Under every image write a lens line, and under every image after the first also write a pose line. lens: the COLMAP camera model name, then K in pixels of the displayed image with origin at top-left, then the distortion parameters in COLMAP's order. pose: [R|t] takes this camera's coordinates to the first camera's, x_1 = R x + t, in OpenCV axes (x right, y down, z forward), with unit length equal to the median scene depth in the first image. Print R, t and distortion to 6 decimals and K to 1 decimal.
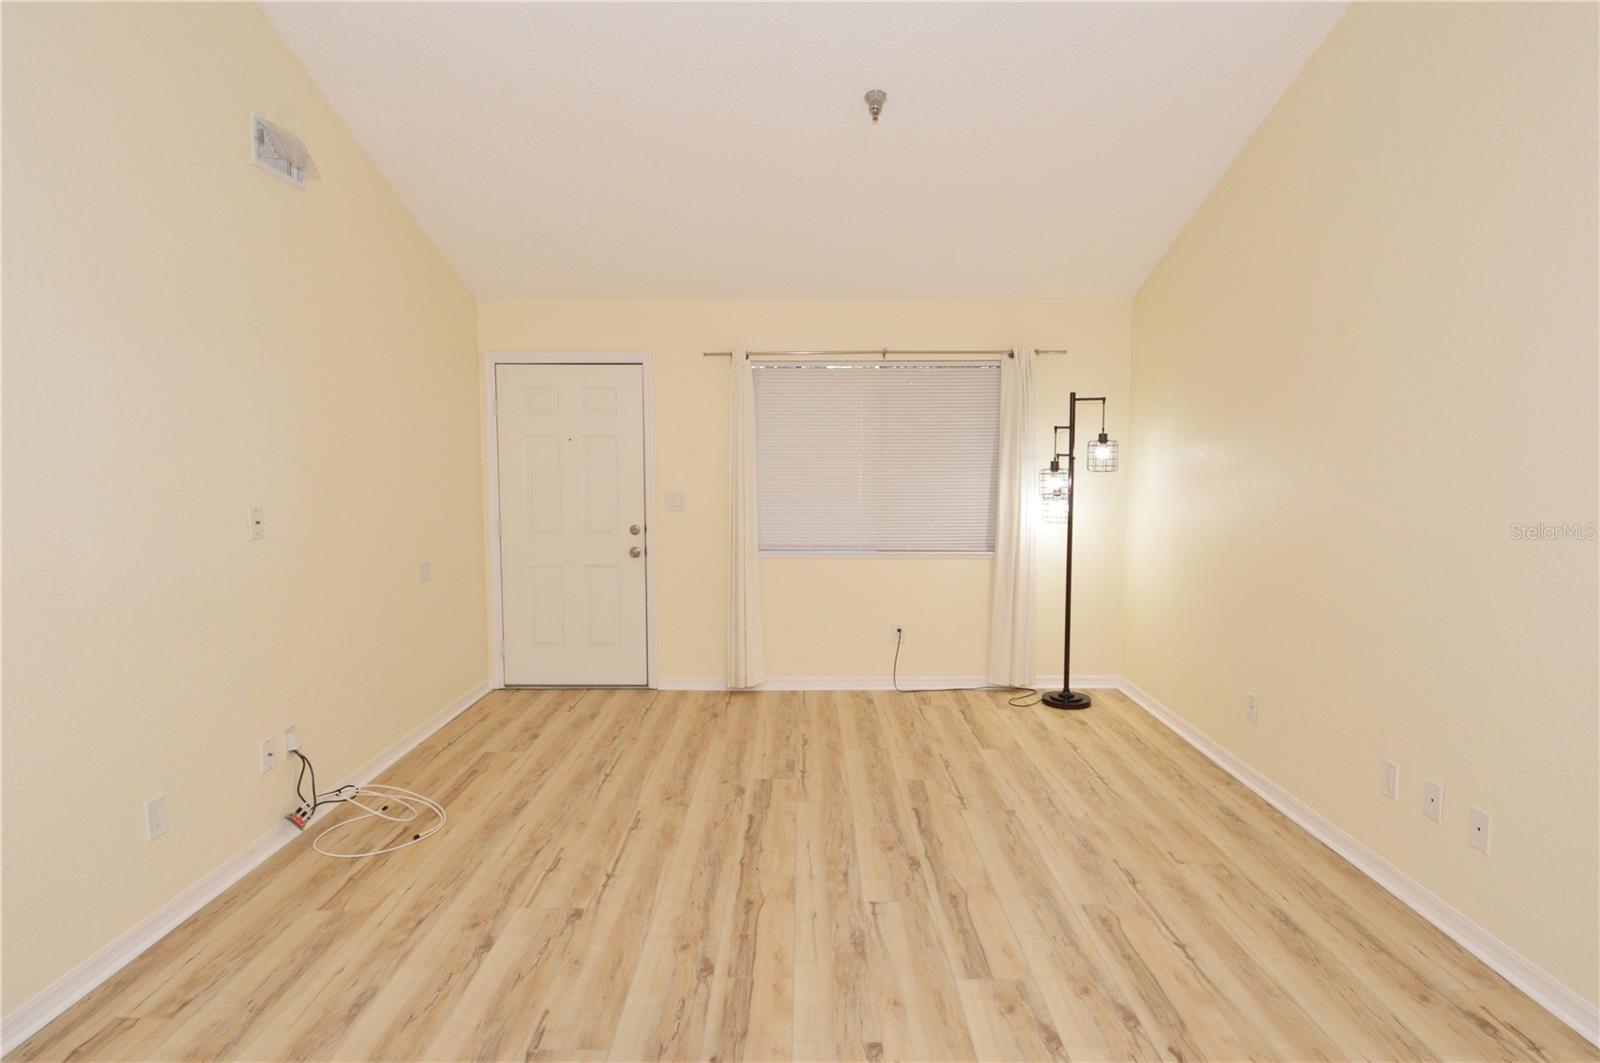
lens RADIAL K [[868.7, 0, 802.0], [0, 868.7, 531.5], [0, 0, 1]] dist [0.018041, -0.029275]
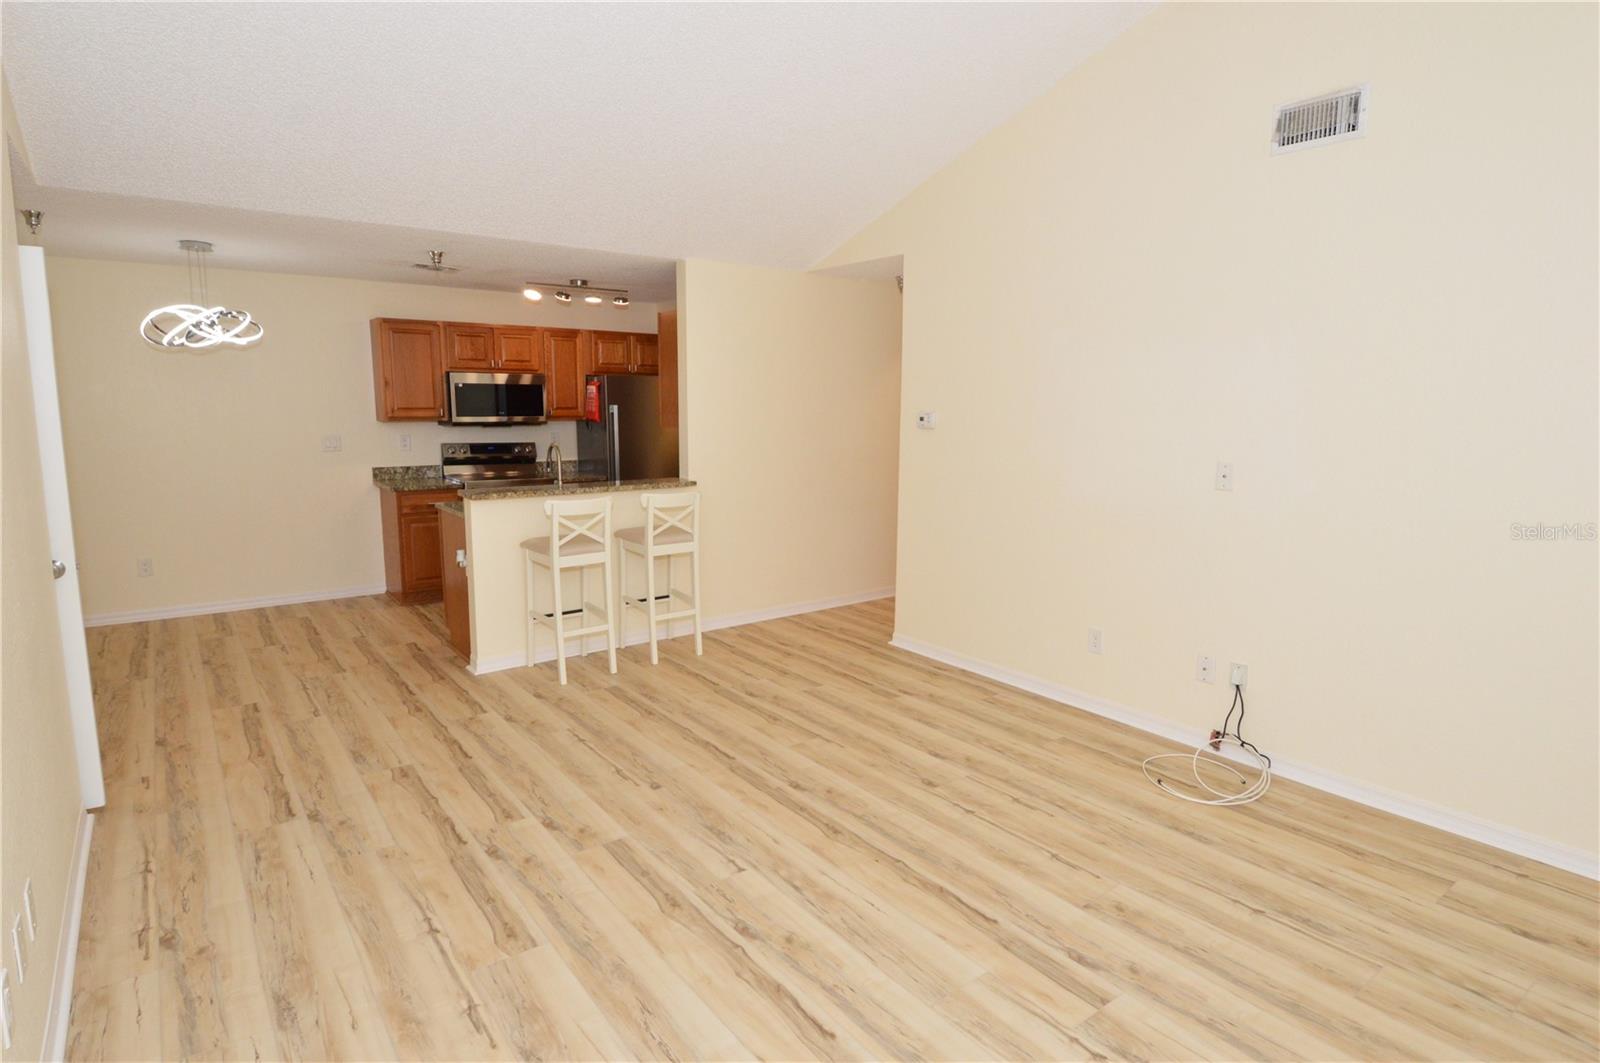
lens RADIAL K [[849.9, 0, 804.0], [0, 849.9, 522.7], [0, 0, 1]] dist [0.015588, -0.026769]
pose [[-0.795170, 0.081821, -0.600841, 0.488362], [-0.057825, 0.976108, 0.209451, -0.145683], [0.603623, 0.201293, -0.771440, 1.444202]]
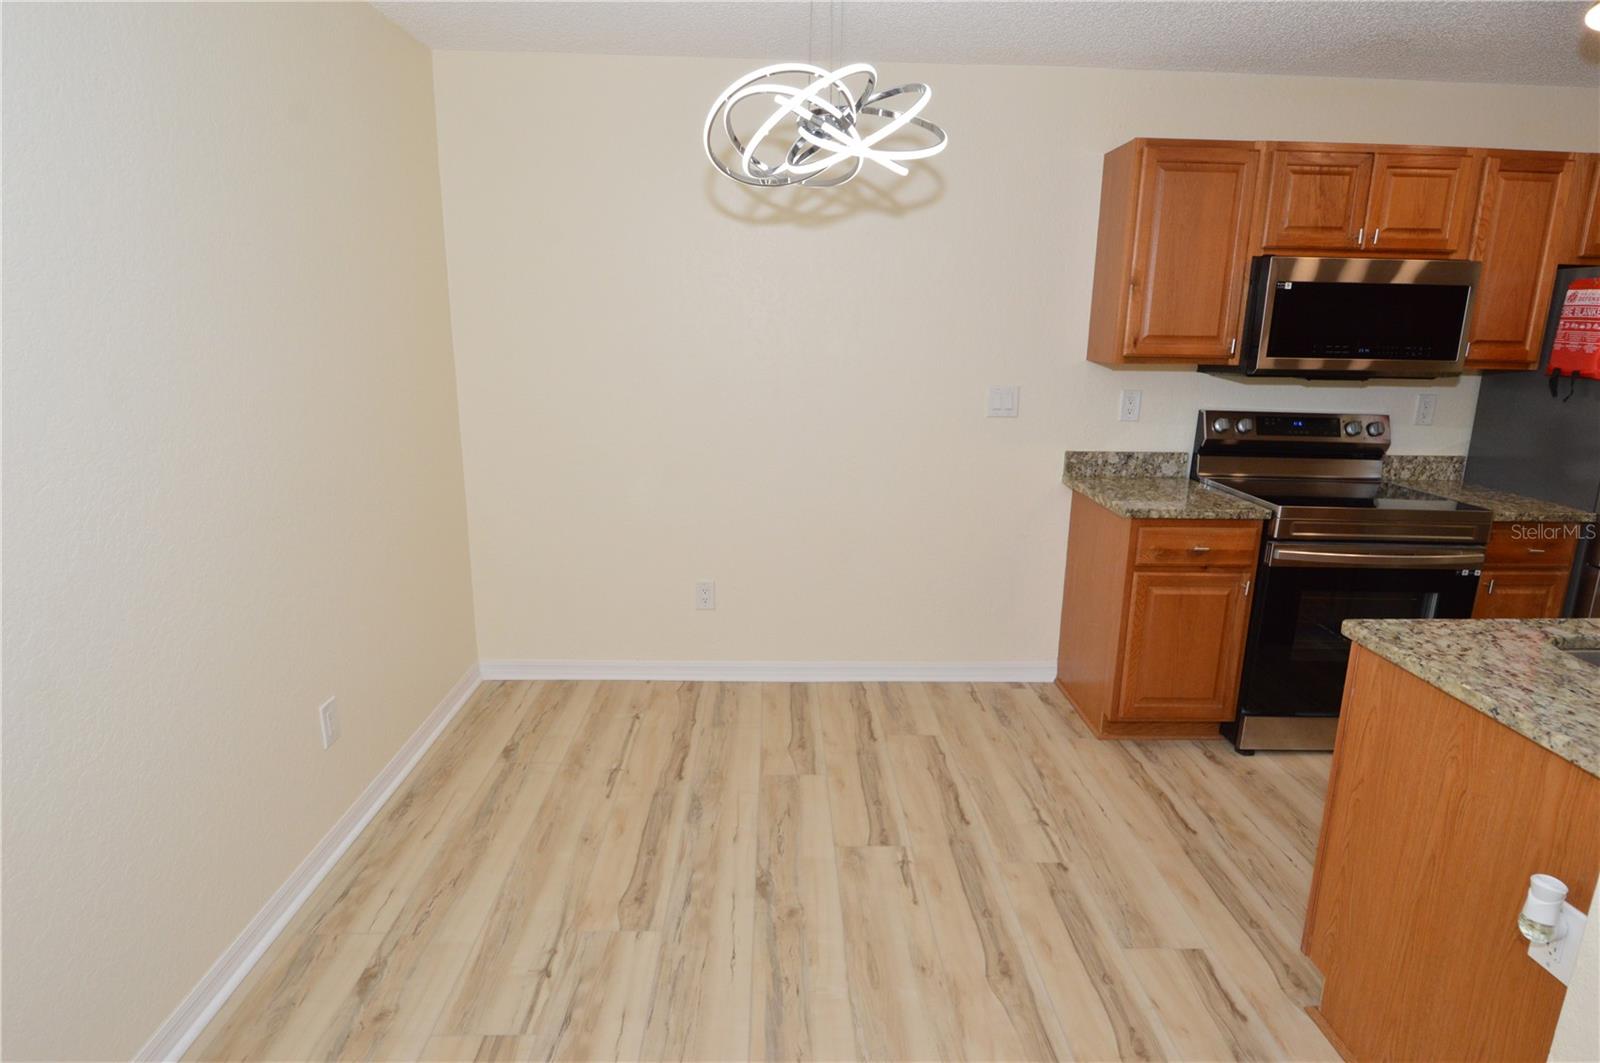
lens RADIAL K [[849.9, 0, 804.0], [0, 849.9, 522.7], [0, 0, 1]] dist [0.015588, -0.026769]
pose [[-0.999373, -0.006119, -0.034884, 0.439904], [-0.016693, 0.950070, 0.311589, -0.034481], [0.031235, 0.311975, -0.949577, 0.310302]]
